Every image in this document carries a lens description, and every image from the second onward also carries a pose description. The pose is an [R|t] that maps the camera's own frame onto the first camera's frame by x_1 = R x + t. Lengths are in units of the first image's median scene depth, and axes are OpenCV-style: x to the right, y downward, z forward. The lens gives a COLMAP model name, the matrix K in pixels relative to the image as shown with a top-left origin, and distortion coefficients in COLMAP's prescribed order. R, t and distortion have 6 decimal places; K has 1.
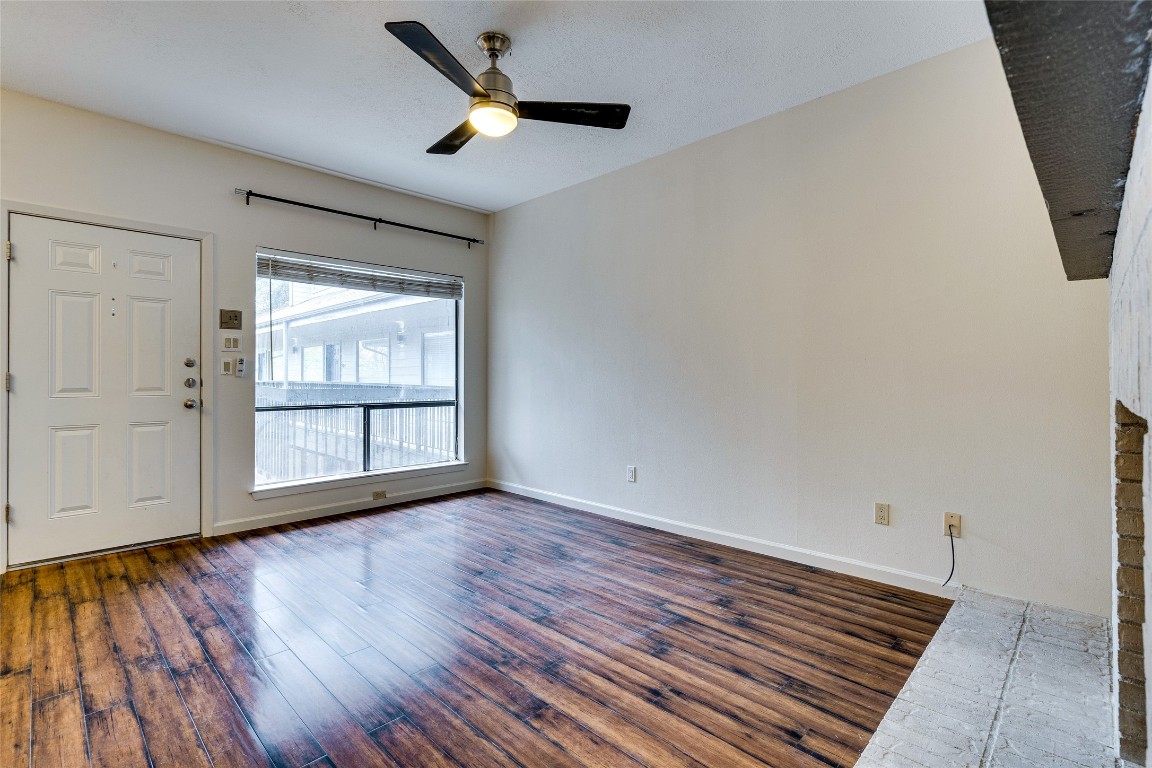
lens RADIAL K [[530.9, 0, 575.2], [0, 530.9, 375.8], [0, 0, 1]] dist [-0.001114, 0.000122]
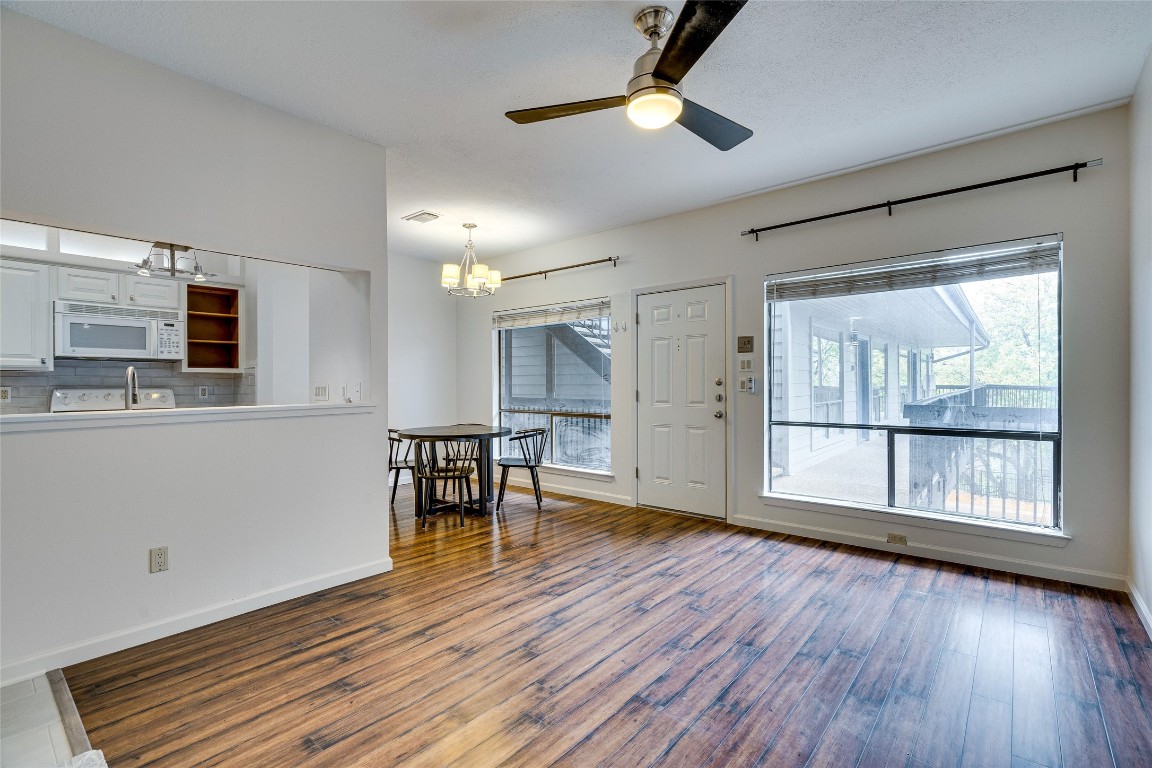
lens RADIAL K [[524.3, 0, 585.0], [0, 524.3, 389.5], [0, 0, 1]] dist [-0.003048, -0.000029]
pose [[0.085195, 0.010022, -0.996314, 0.679696], [0.007094, 0.999918, 0.010665, -0.031097], [0.996339, -0.007977, 0.085117, 0.790012]]
